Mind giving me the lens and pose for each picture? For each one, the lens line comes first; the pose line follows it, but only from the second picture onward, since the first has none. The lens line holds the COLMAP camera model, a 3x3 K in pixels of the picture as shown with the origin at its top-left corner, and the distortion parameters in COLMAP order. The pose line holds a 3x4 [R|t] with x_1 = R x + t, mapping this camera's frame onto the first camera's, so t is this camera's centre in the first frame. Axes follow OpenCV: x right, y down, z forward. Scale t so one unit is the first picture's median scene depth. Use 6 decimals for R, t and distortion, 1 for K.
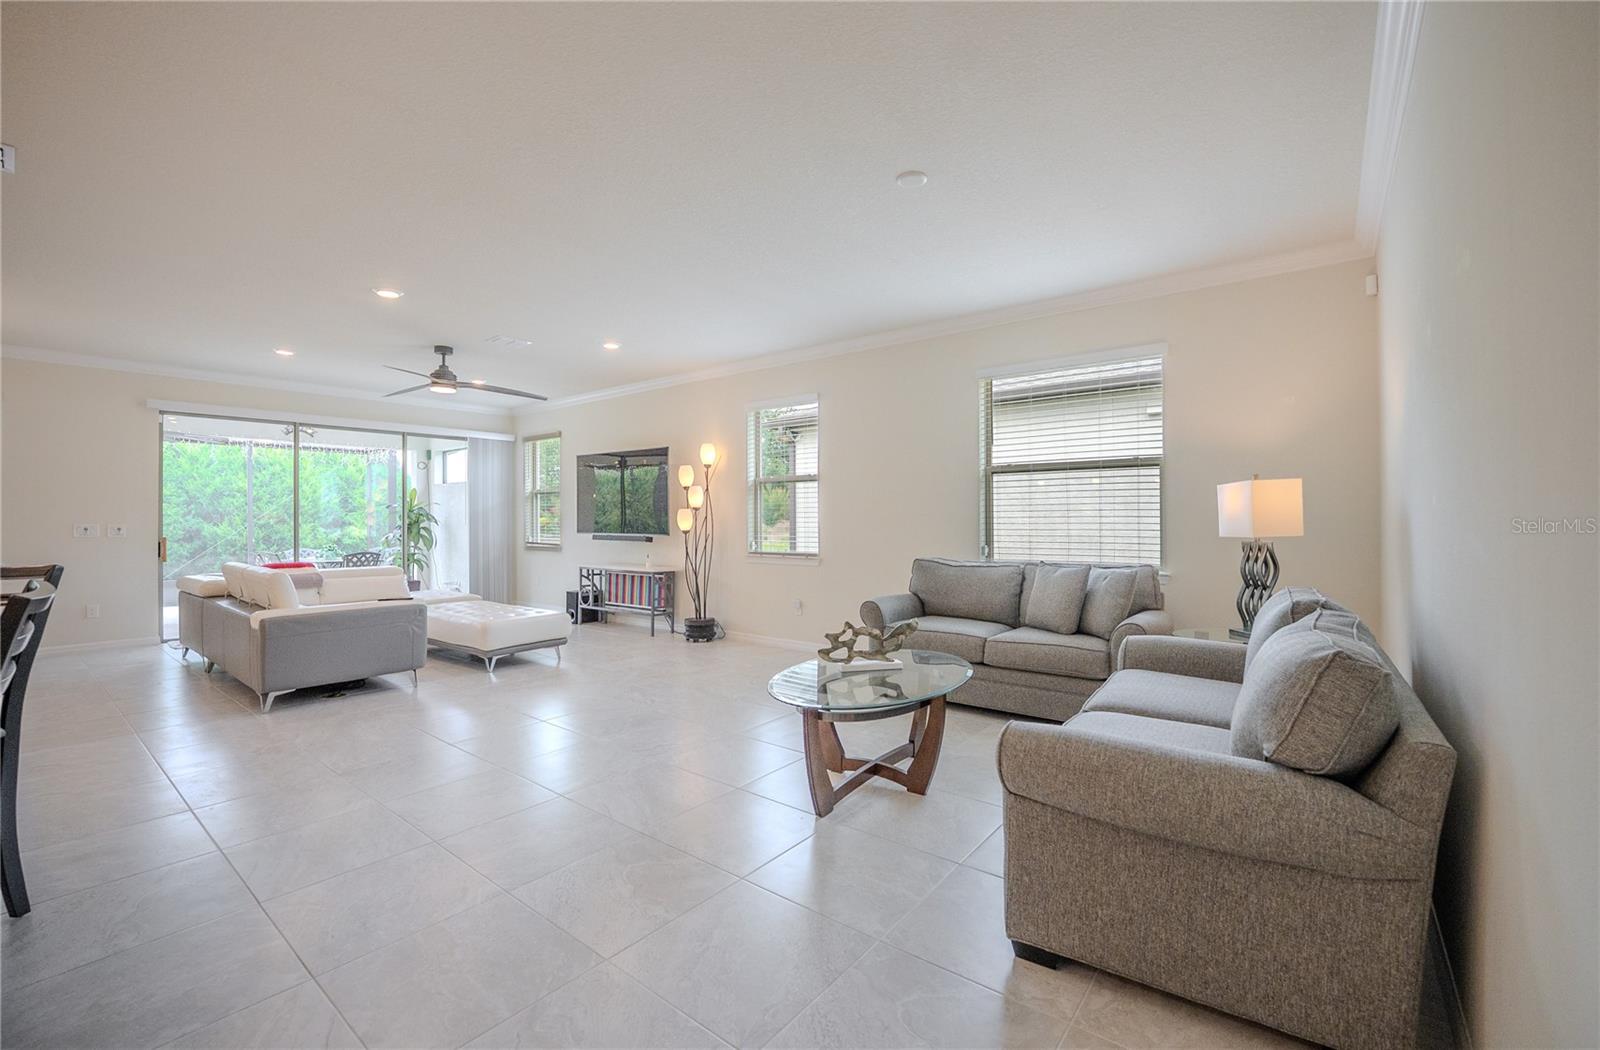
lens RADIAL K [[662.8, 0, 805.2], [0, 662.8, 516.1], [0, 0, 1]] dist [-0.028591, -0.000364]
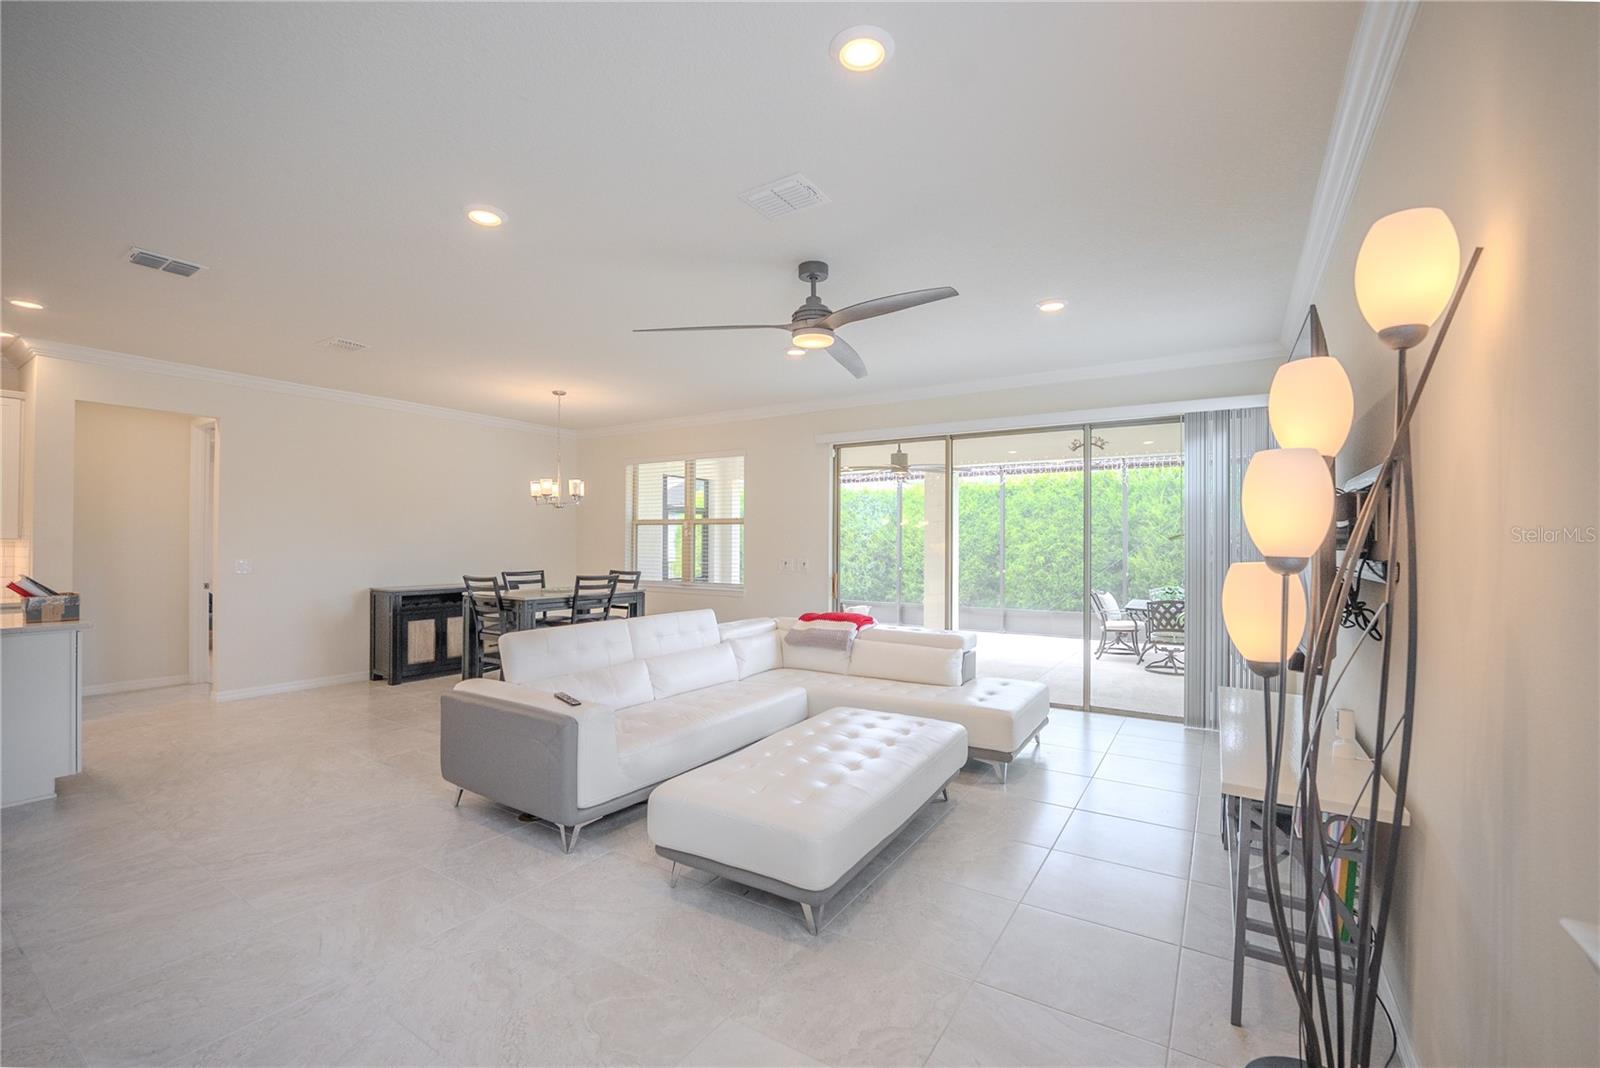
lens RADIAL K [[681.1, 0, 809.8], [0, 681.1, 538.7], [0, 0, 1]] dist [-0.019750, 0.000058]
pose [[0.111354, -0.002326, -0.993778, 0.018911], [-0.000068, 0.999997, -0.002348, -0.010742], [0.993781, 0.000329, 0.111353, 0.524652]]
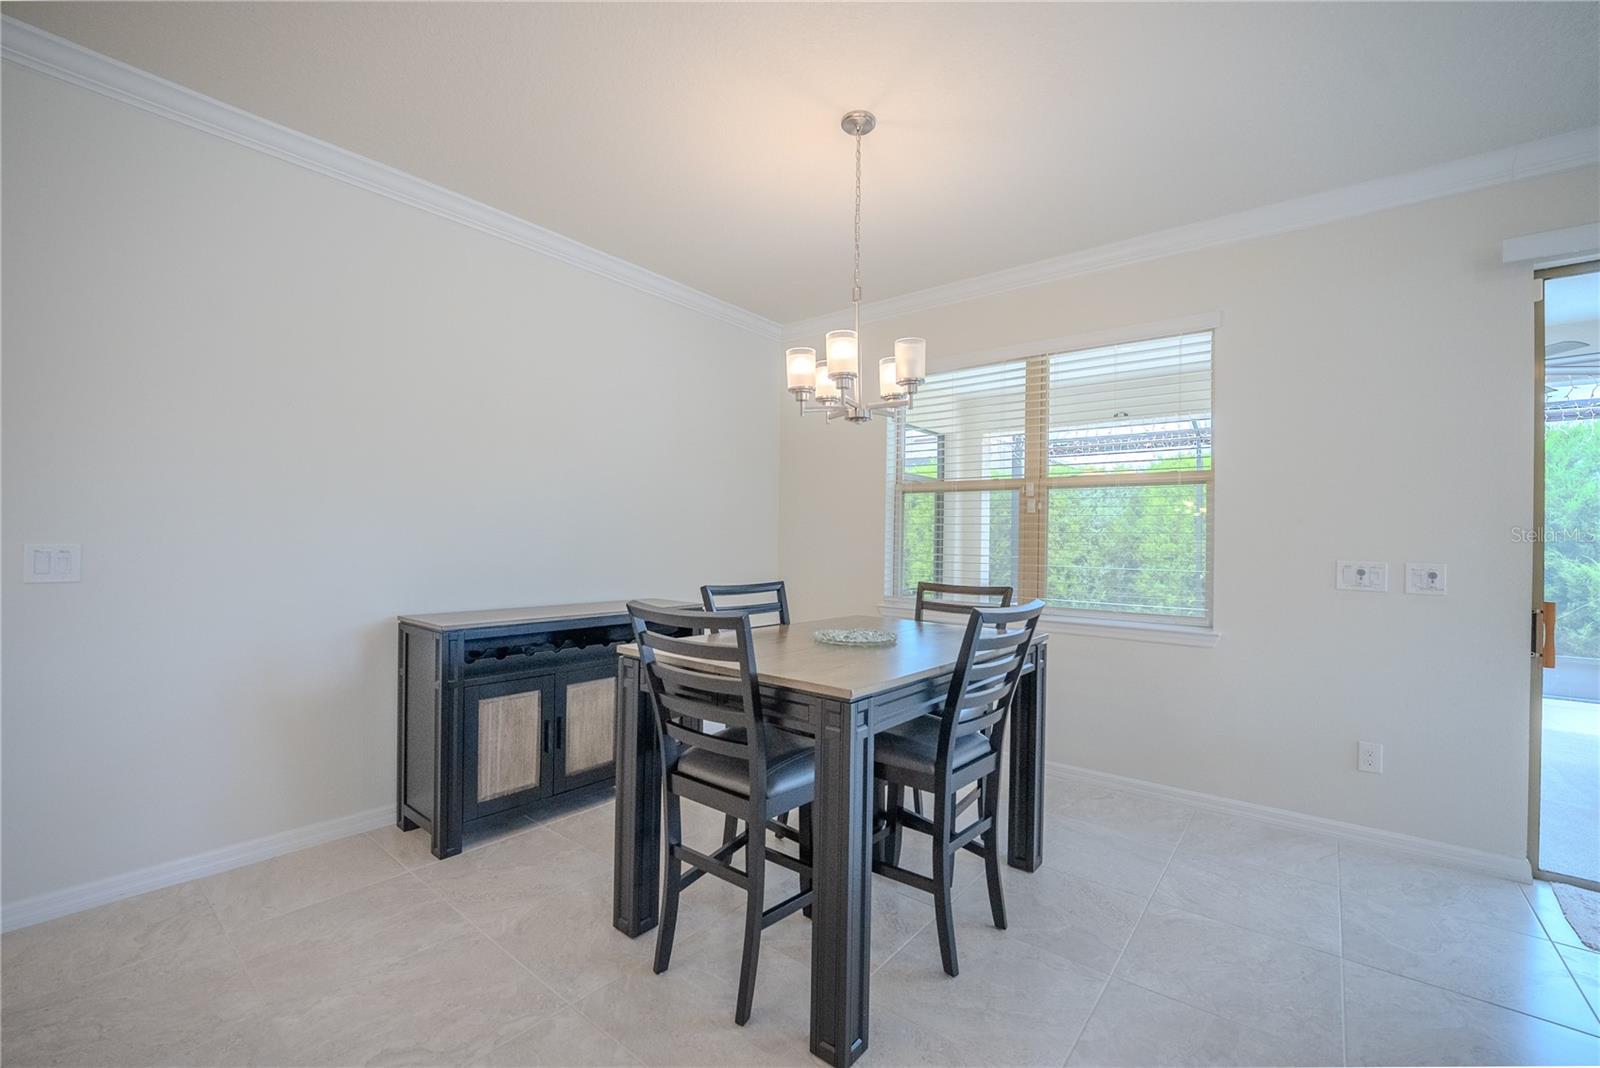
lens RADIAL K [[676.2, 0, 802.7], [0, 676.2, 536.8], [0, 0, 1]] dist [-0.030304, 0.004680]
pose [[-0.006201, -0.003711, -0.999974, -0.380628], [-0.011794, 0.999924, -0.003638, 0.000975], [0.999911, 0.011771, -0.006244, 0.352758]]
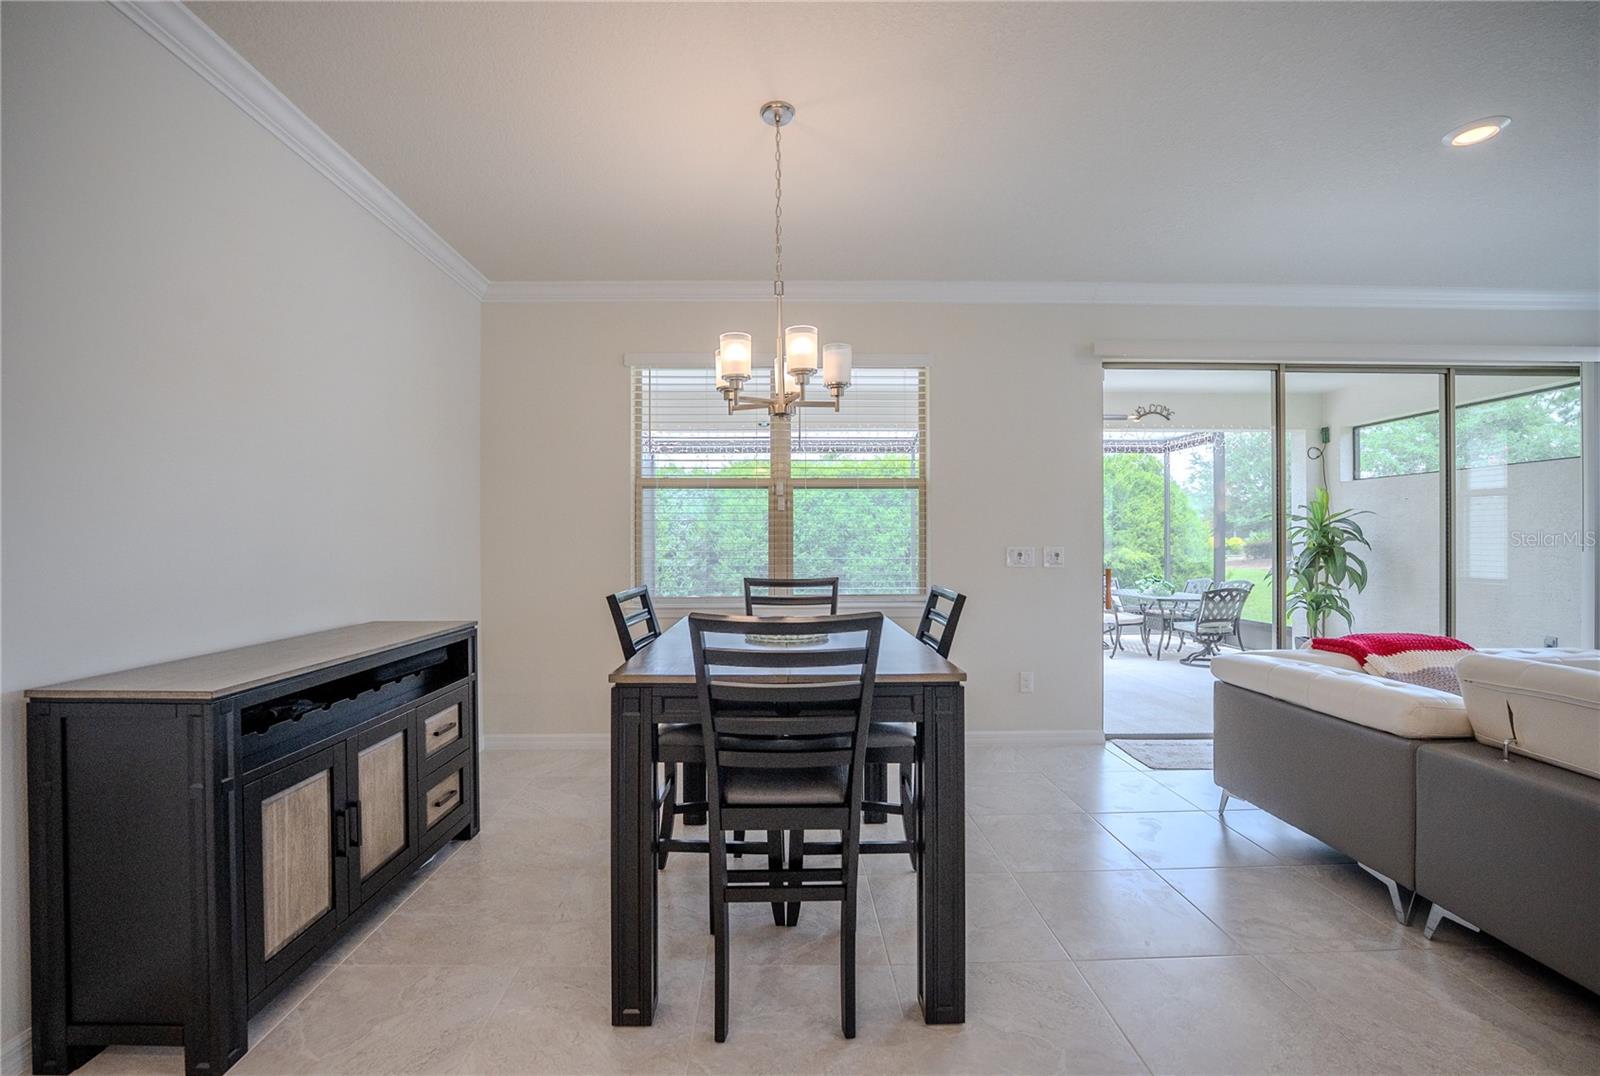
lens RADIAL K [[678.4, 0, 803.5], [0, 678.4, 542.8], [0, 0, 1]] dist [-0.026959, 0.000130]
pose [[0.640408, 0.003044, -0.768029, -0.430347], [0.004700, 0.999958, 0.007883, 0.001288], [0.768020, -0.008658, 0.640367, 0.228883]]
